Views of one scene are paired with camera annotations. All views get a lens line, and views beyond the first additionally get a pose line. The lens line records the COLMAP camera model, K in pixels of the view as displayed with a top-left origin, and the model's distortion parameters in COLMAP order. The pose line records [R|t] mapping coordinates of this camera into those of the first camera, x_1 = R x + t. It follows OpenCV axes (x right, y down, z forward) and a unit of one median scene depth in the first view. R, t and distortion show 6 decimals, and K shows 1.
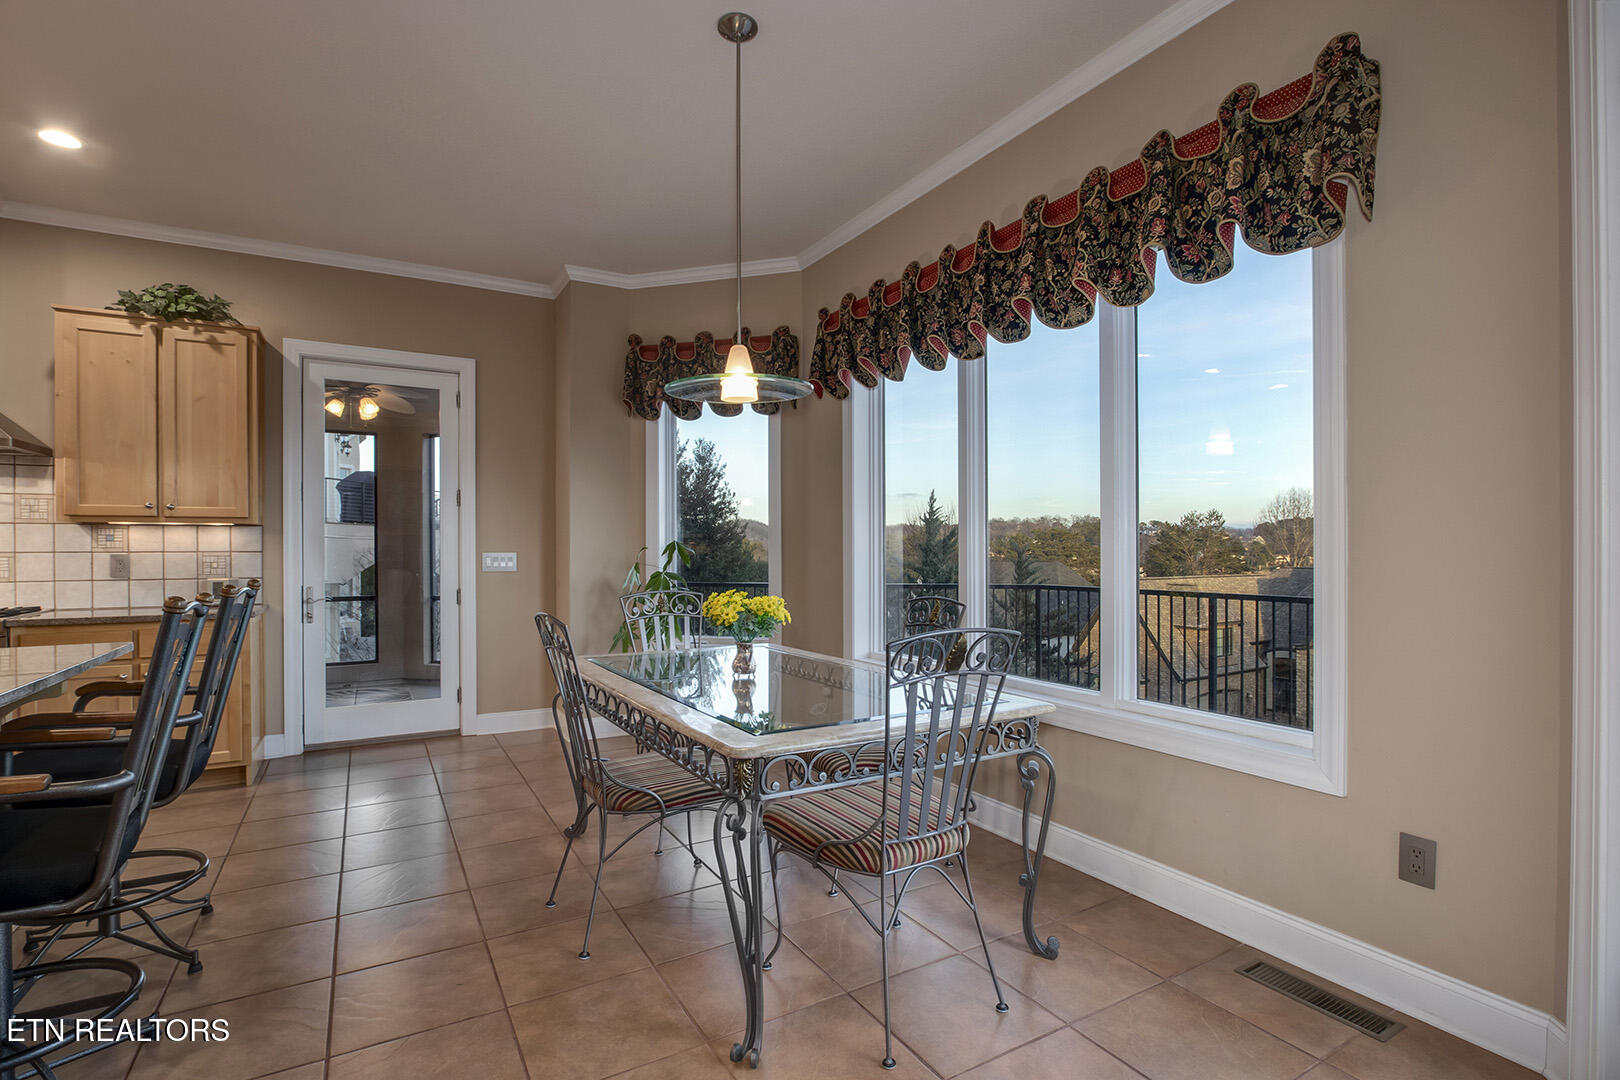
lens RADIAL K [[753.7, 0, 811.1], [0, 753.7, 553.6], [0, 0, 1]] dist [-0.023560, 0.001627]
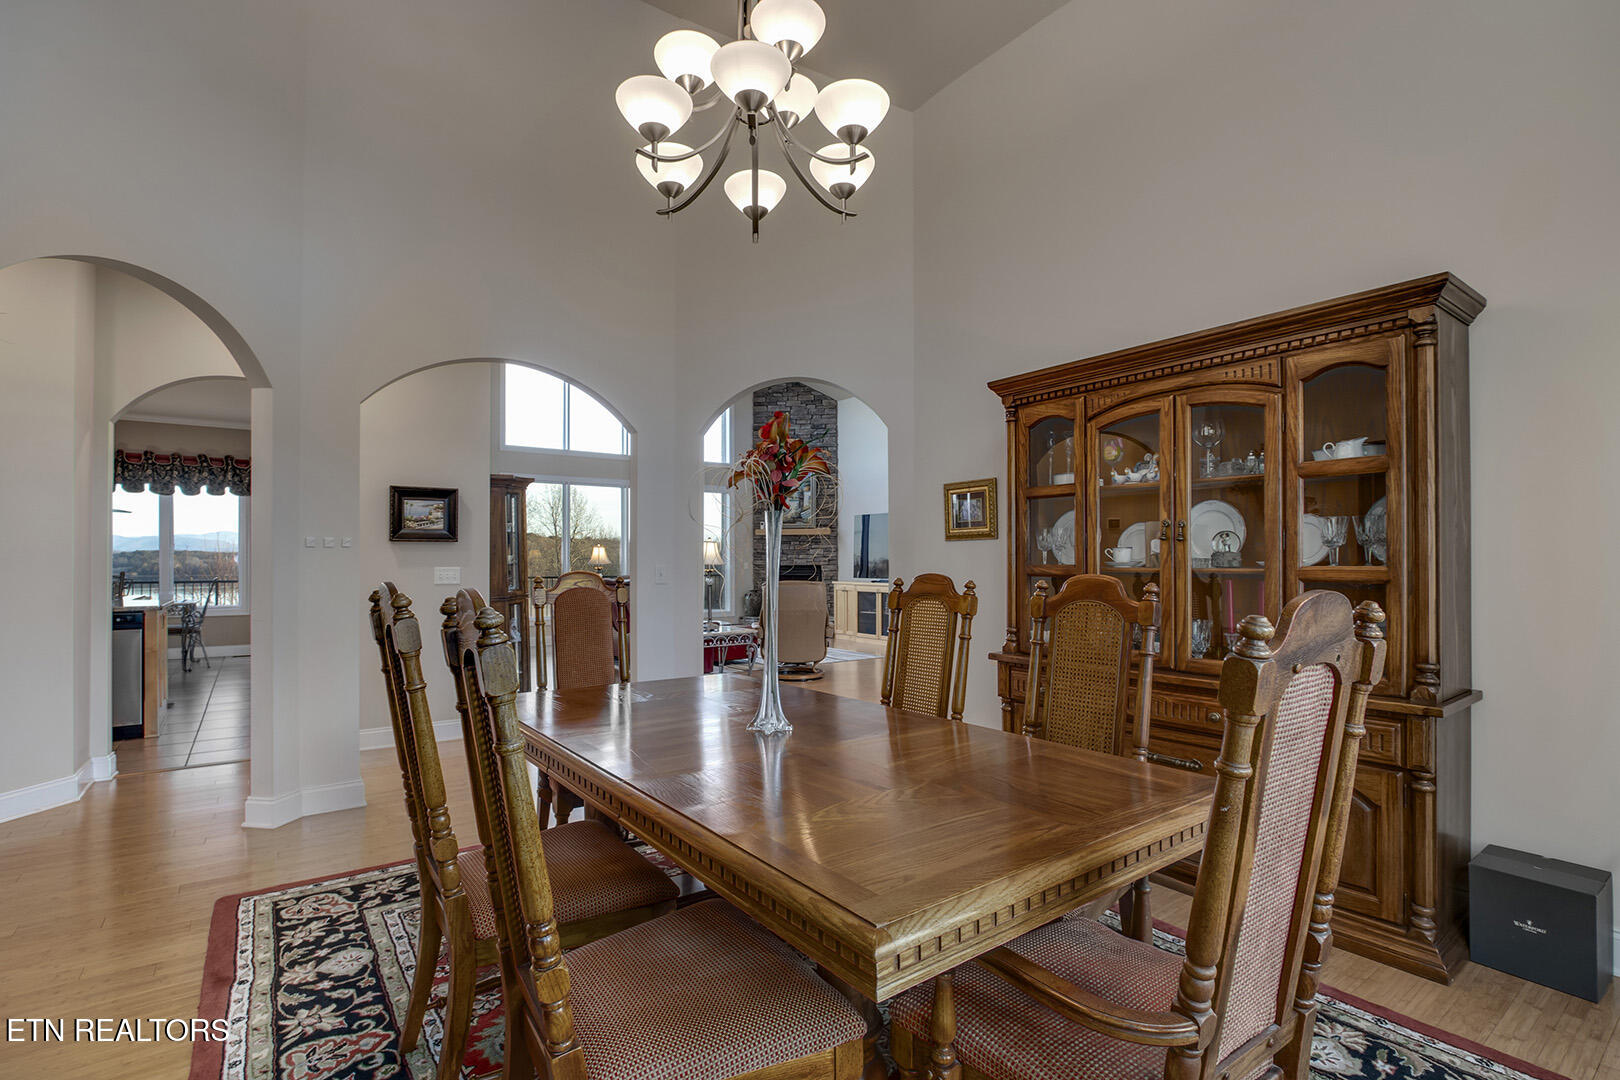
lens RADIAL K [[759.3, 0, 810.6], [0, 759.3, 552.6], [0, 0, 1]] dist [-0.021867, 0.002054]
pose [[-0.100781, 0.012984, 0.994824, -2.307194], [0.005219, 0.999908, -0.012522, 0.007059], [-0.994895, 0.003930, -0.100840, -1.084116]]
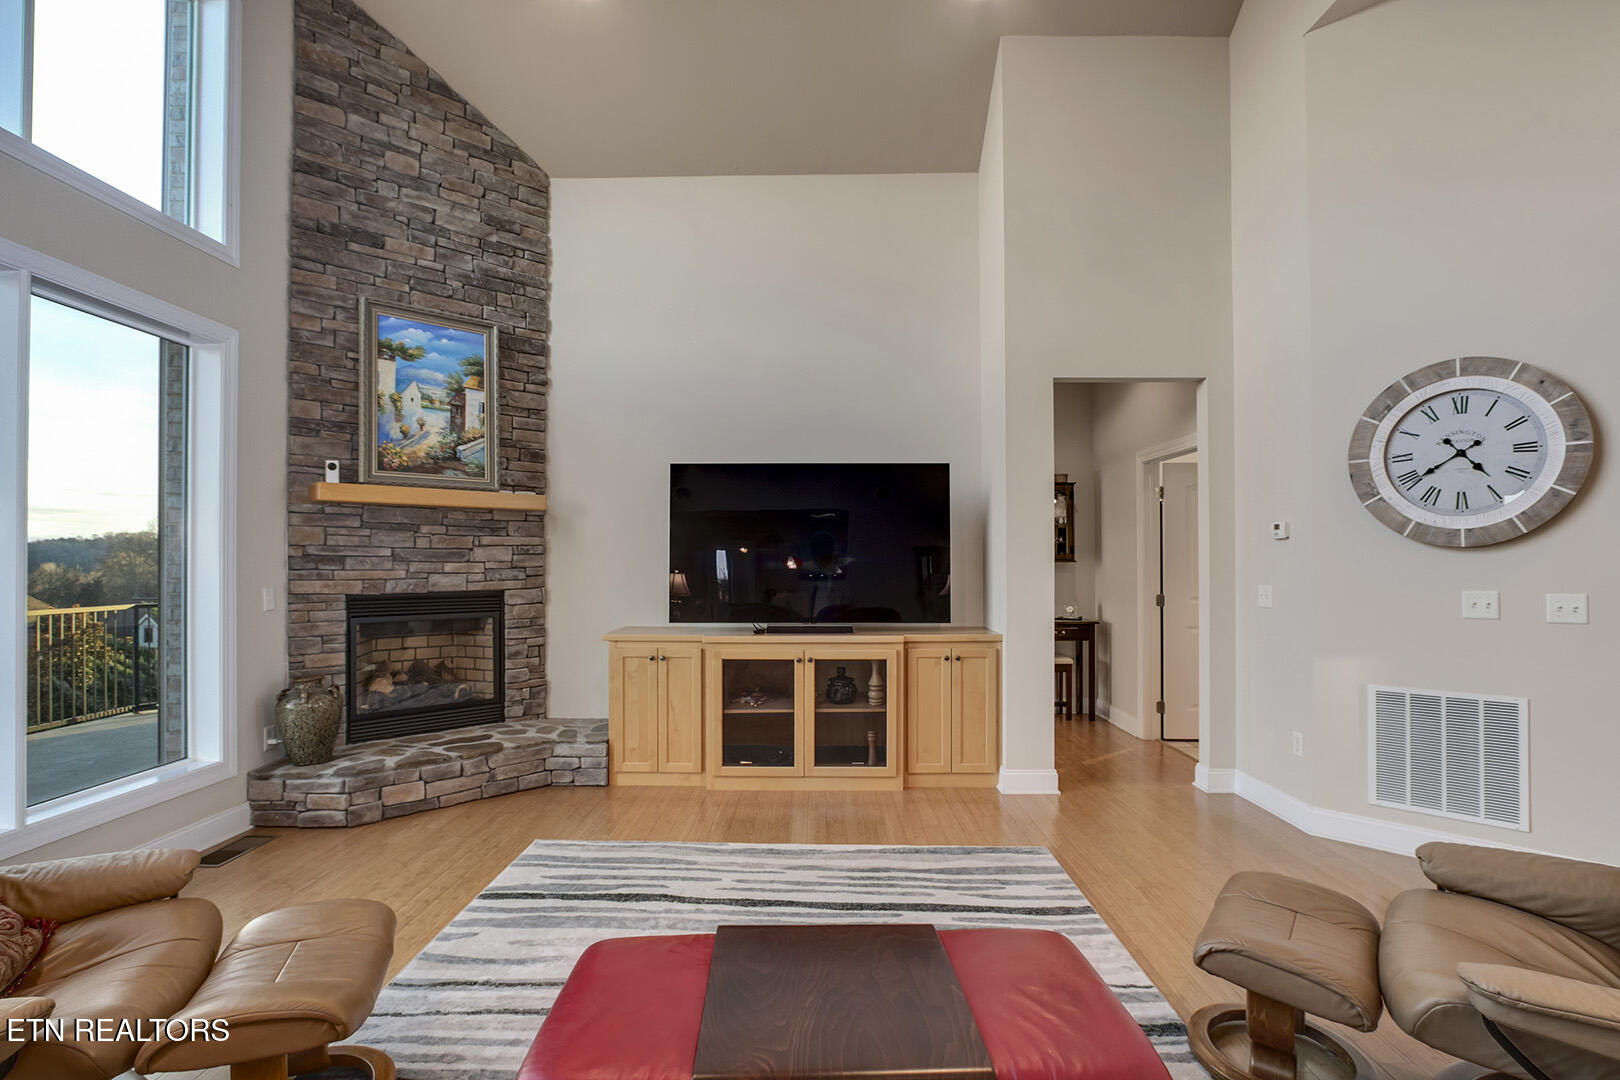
lens RADIAL K [[759.3, 0, 810.6], [0, 759.3, 552.6], [0, 0, 1]] dist [-0.021867, 0.002054]
pose [[-0.852313, 0.008744, 0.522960, -0.123931], [0.005592, 0.999955, -0.007605, -0.028991], [-0.523003, -0.003558, -0.852324, -0.664325]]
